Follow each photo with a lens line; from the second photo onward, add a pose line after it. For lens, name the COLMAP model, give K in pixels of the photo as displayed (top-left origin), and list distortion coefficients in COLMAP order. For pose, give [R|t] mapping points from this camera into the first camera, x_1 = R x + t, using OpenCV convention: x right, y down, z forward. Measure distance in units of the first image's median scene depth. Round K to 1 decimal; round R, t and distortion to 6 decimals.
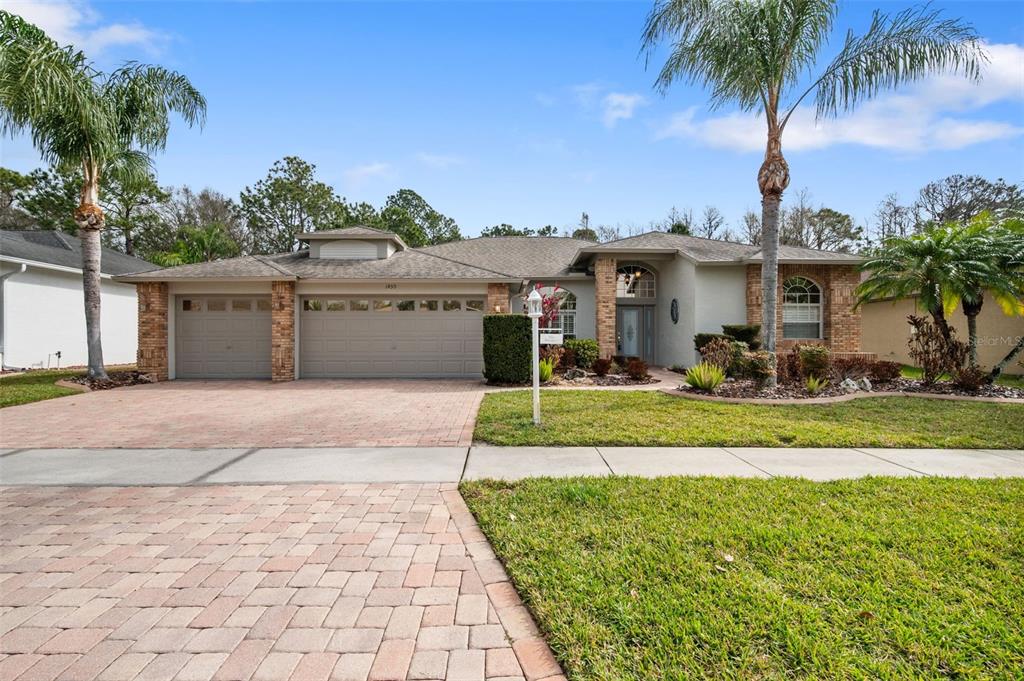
lens RADIAL K [[452.1, 0, 506.7], [0, 452.1, 338.9], [0, 0, 1]] dist [0.003675, -0.000140]
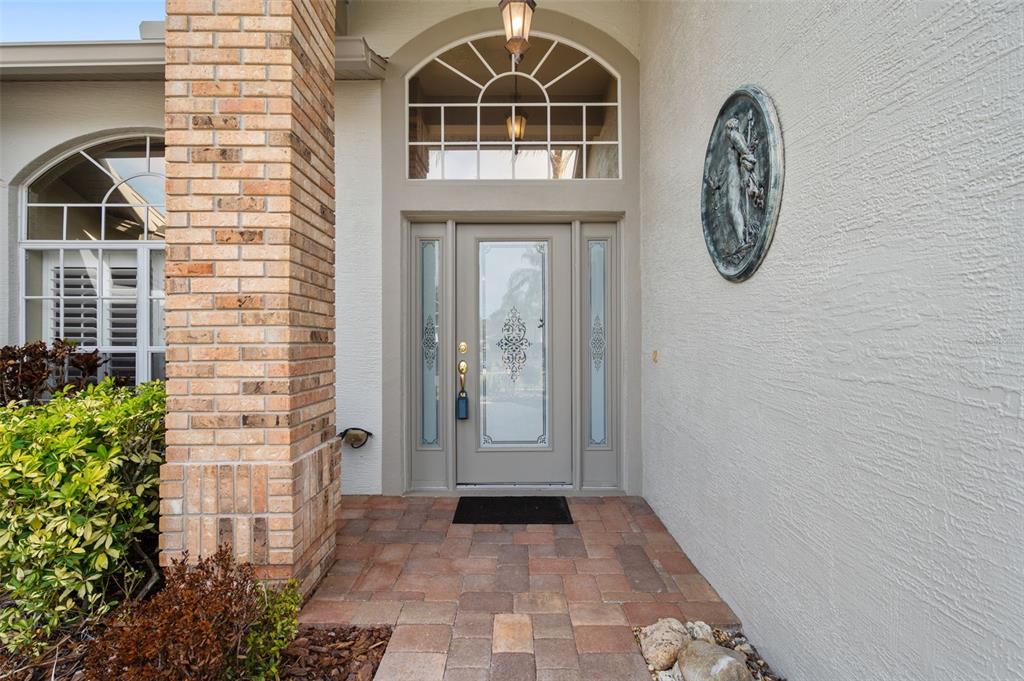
lens RADIAL K [[452.1, 0, 508.4], [0, 452.1, 338.5], [0, 0, 1]] dist [0.003675, -0.000140]
pose [[0.999979, 0.001836, -0.006274, 0.303998], [-0.001840, 0.999998, -0.000611, -0.017605], [0.006273, 0.000623, 0.999980, 0.863077]]
